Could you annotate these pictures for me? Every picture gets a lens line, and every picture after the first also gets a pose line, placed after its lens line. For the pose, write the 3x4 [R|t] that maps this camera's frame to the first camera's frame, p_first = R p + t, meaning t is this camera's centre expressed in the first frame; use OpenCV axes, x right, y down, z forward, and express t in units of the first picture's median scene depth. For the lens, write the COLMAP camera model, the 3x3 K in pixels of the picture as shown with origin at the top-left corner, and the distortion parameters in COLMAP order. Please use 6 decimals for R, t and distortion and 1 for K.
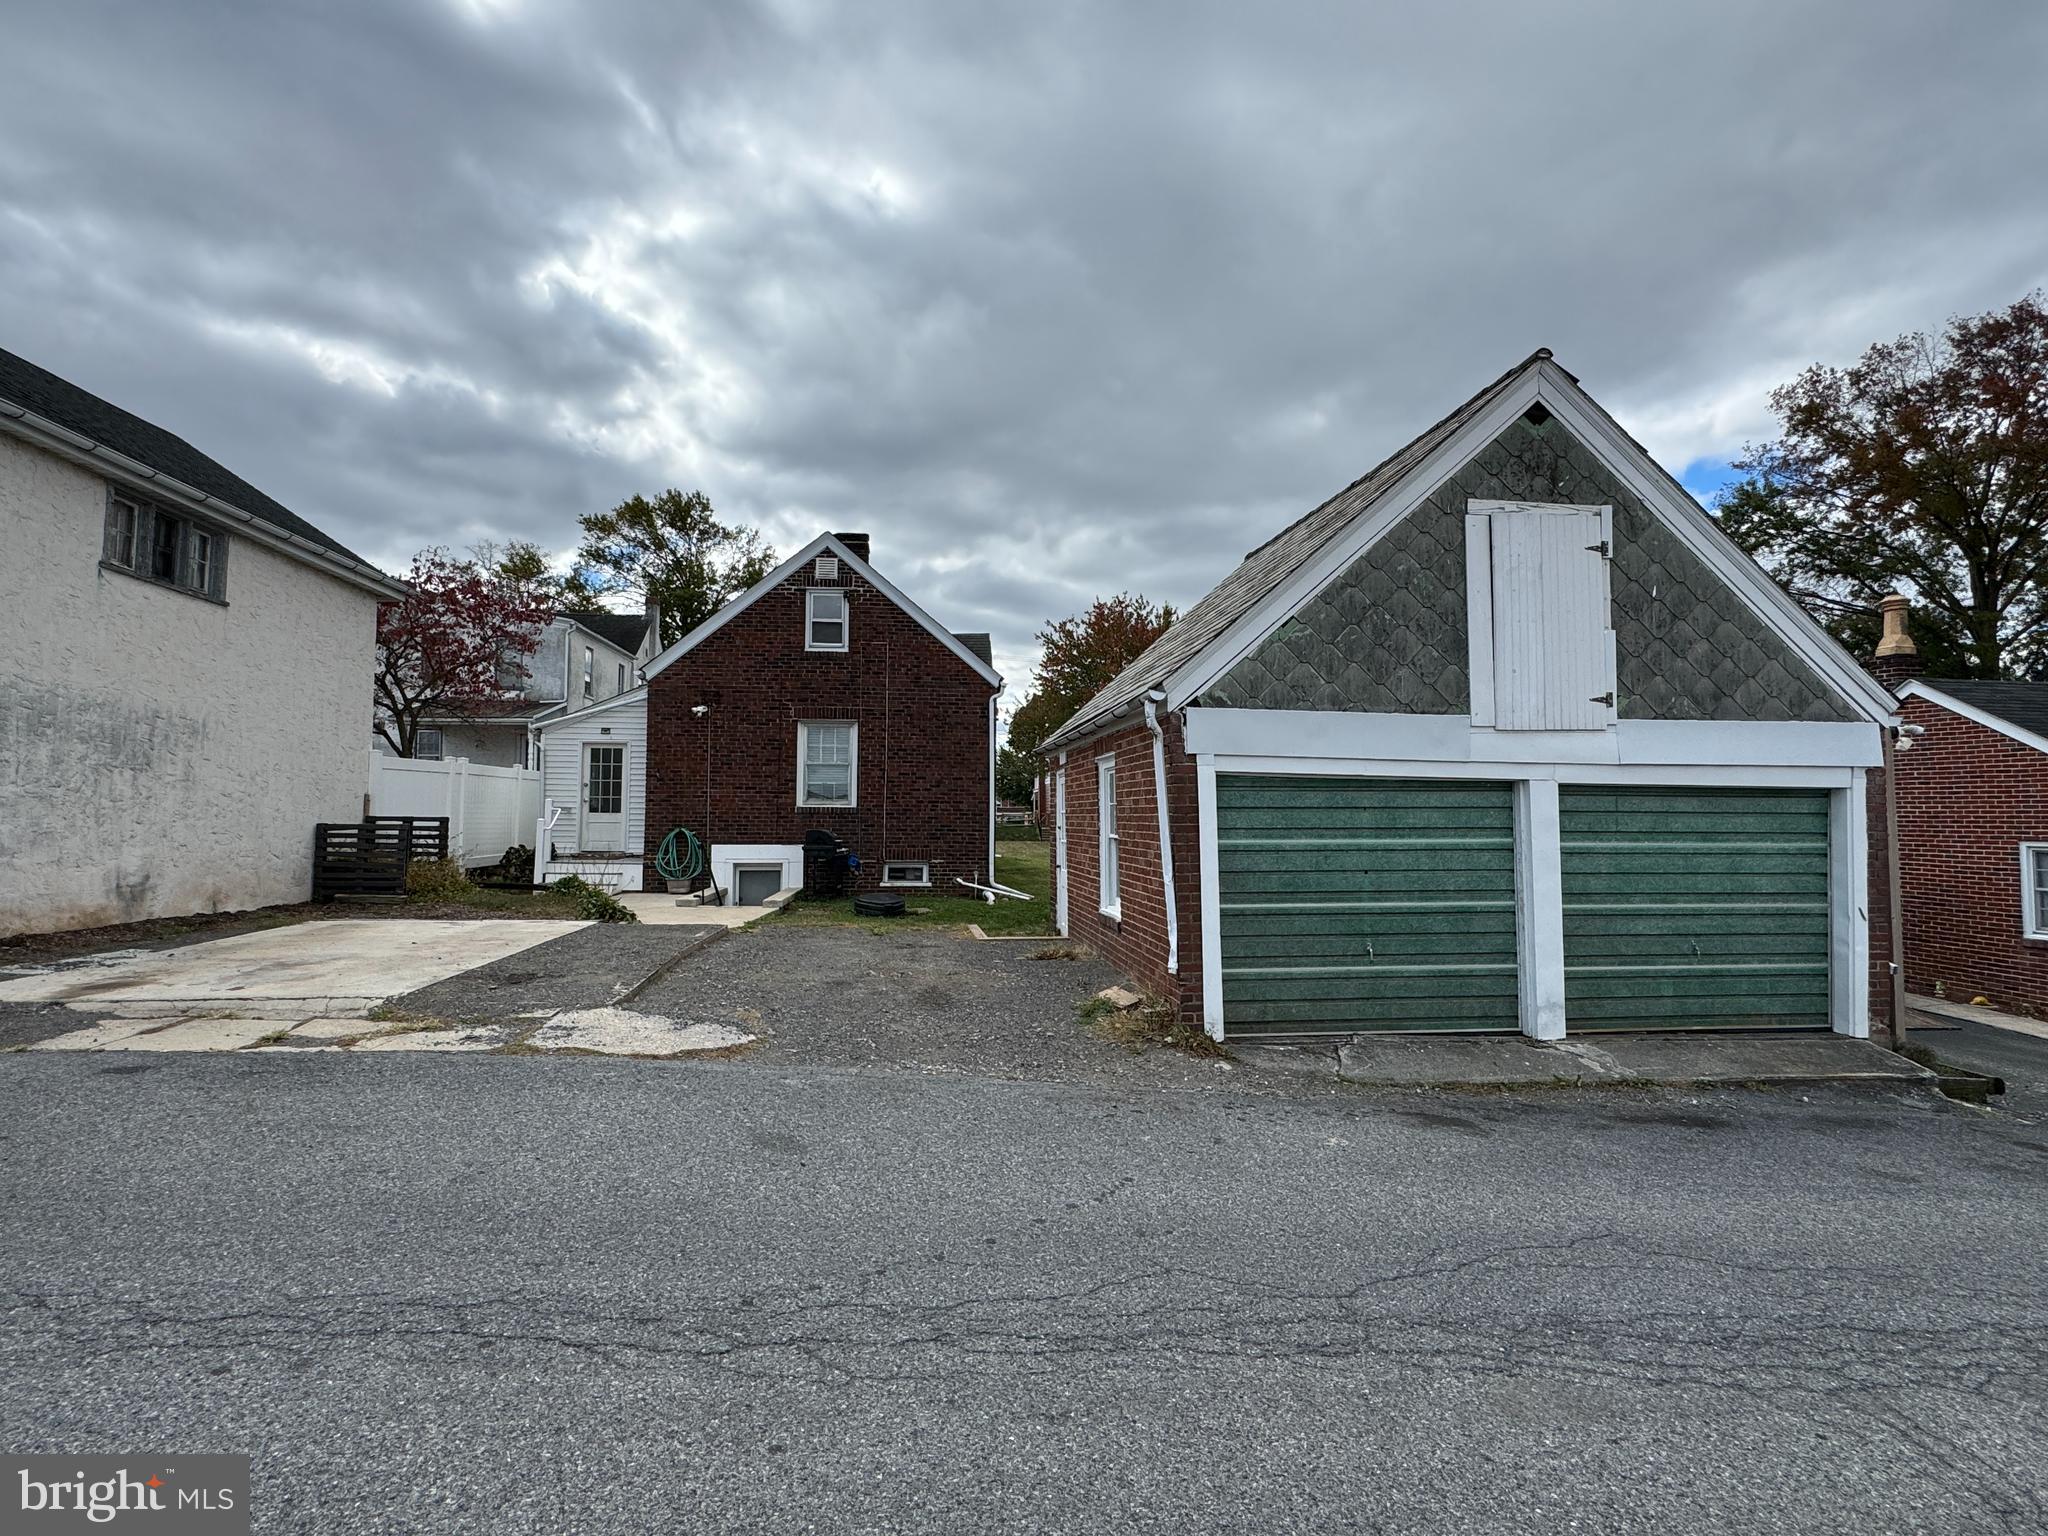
lens RADIAL K [[1031.4, 0, 1022.0], [0, 1031.4, 767.6], [0, 0, 1]] dist [-0.002632, 0.000781]
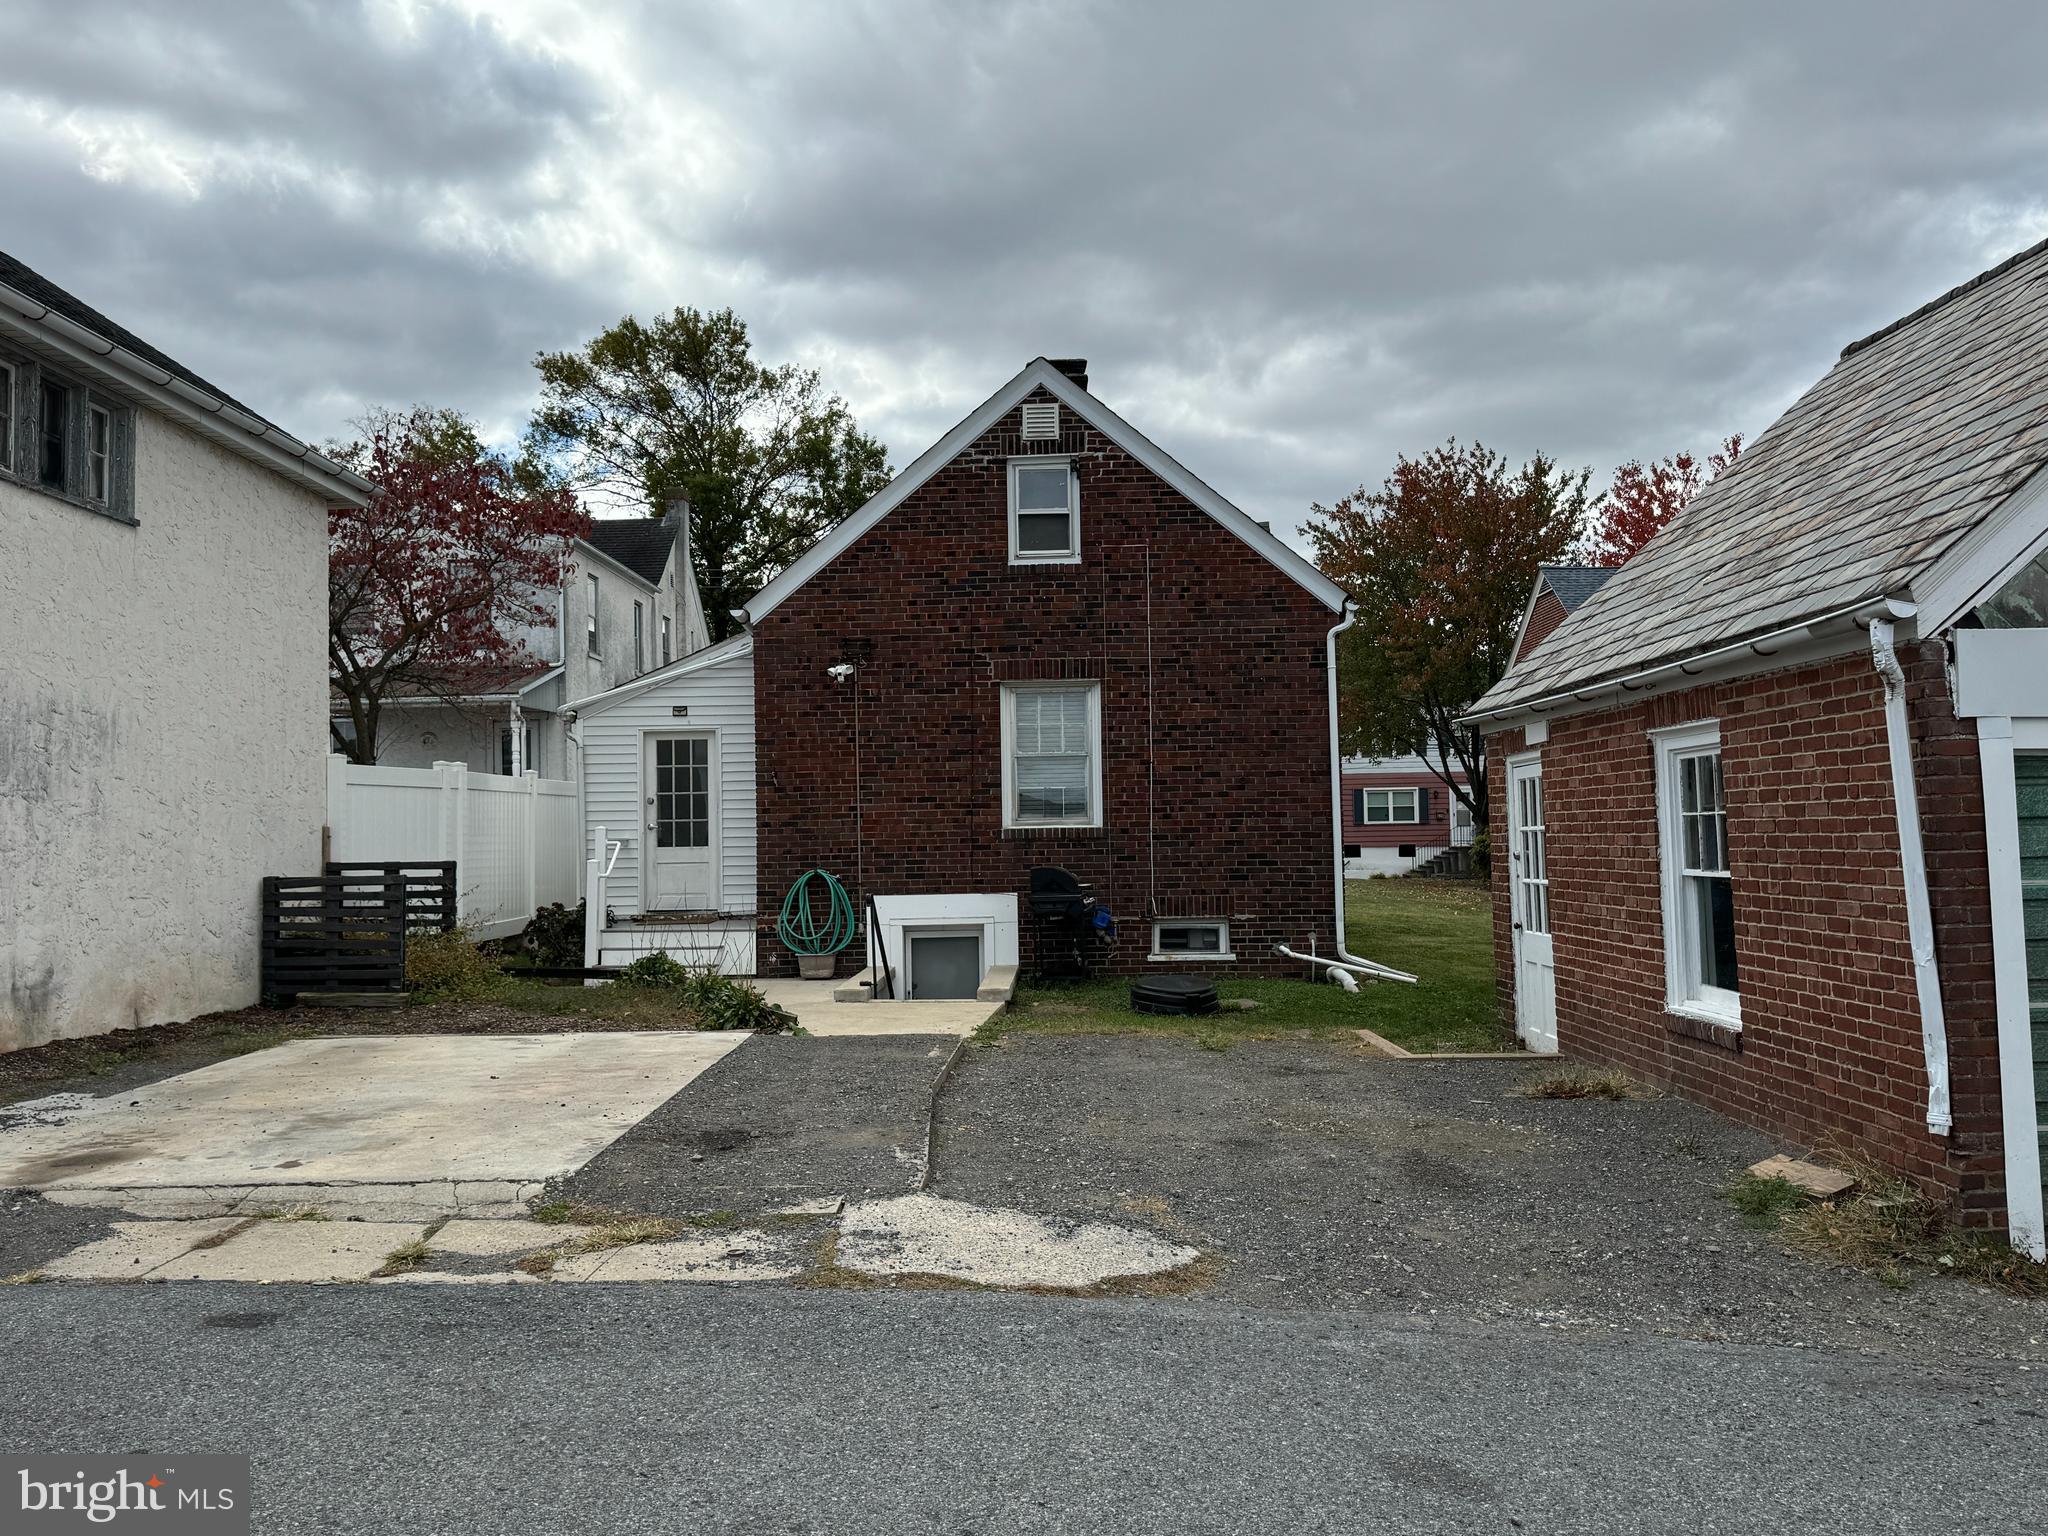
lens RADIAL K [[1717.9, 0, 1021.8], [0, 1717.9, 772.7], [0, 0, 1]] dist [0.167689, -0.309489]
pose [[0.991651, -0.028068, -0.125863, -0.173077], [0.029461, 0.999523, 0.009224, -0.006618], [0.125544, -0.012855, 0.992005, 0.044245]]
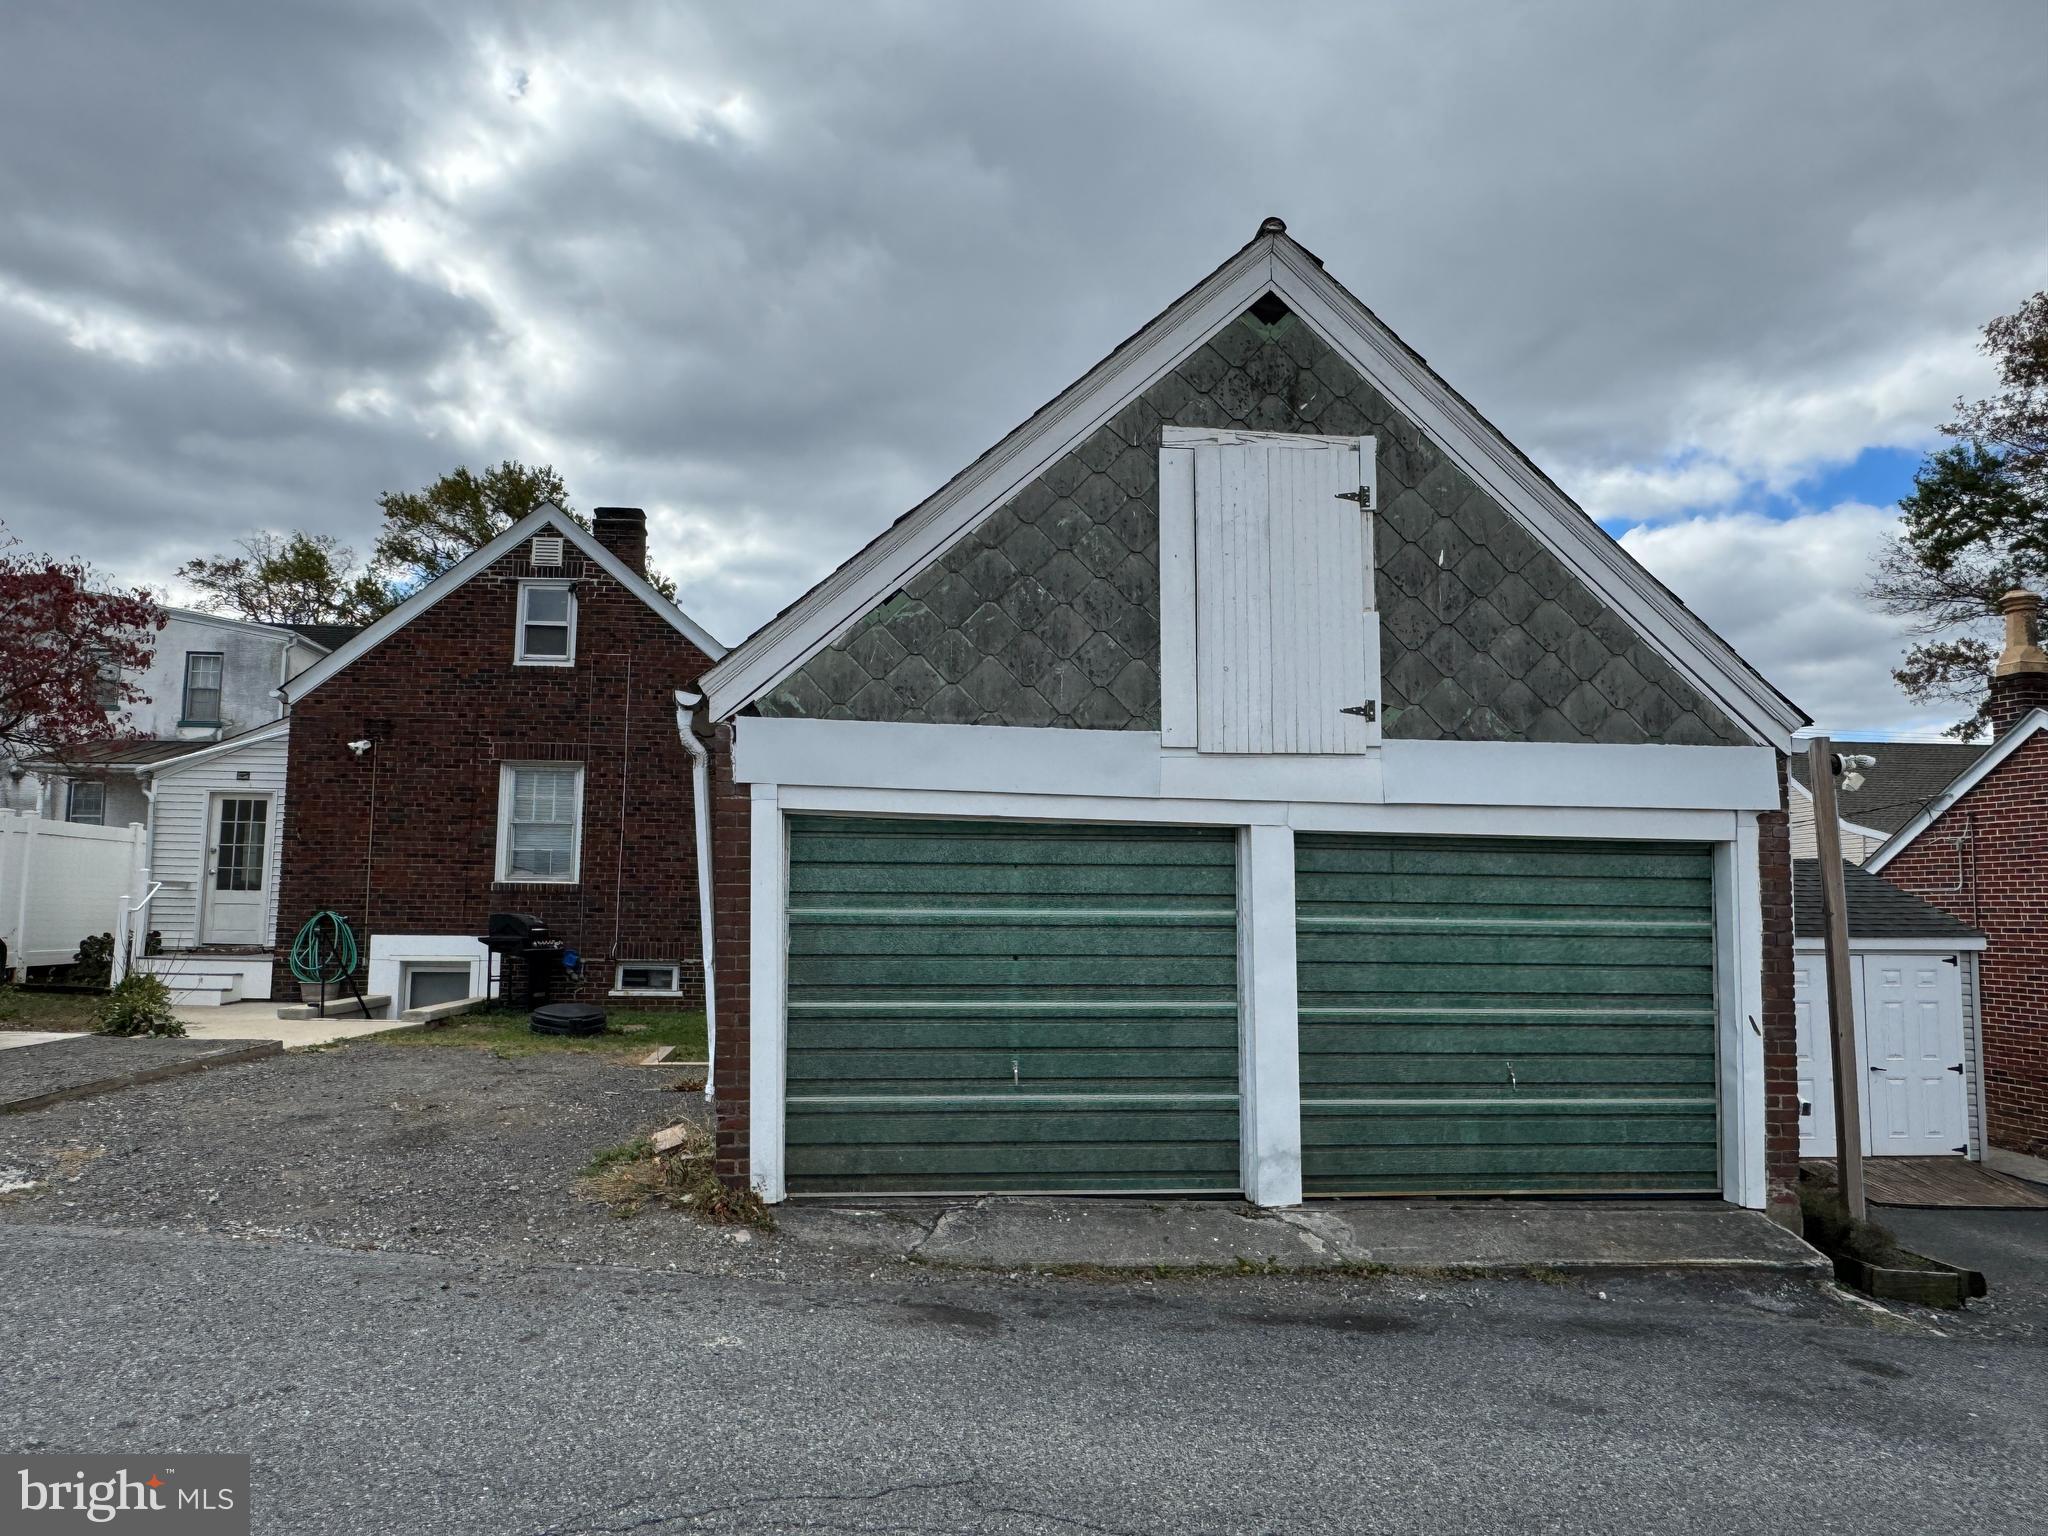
lens RADIAL K [[1425.1, 0, 1024.0], [0, 1425.1, 768.0], [0, 0, 1]] dist [-0.003105, 0.001286]
pose [[0.999884, 0.004895, -0.014427, 0.337697], [-0.005715, 0.998337, -0.057363, 0.028024], [0.014122, 0.057439, 0.998249, 0.037384]]
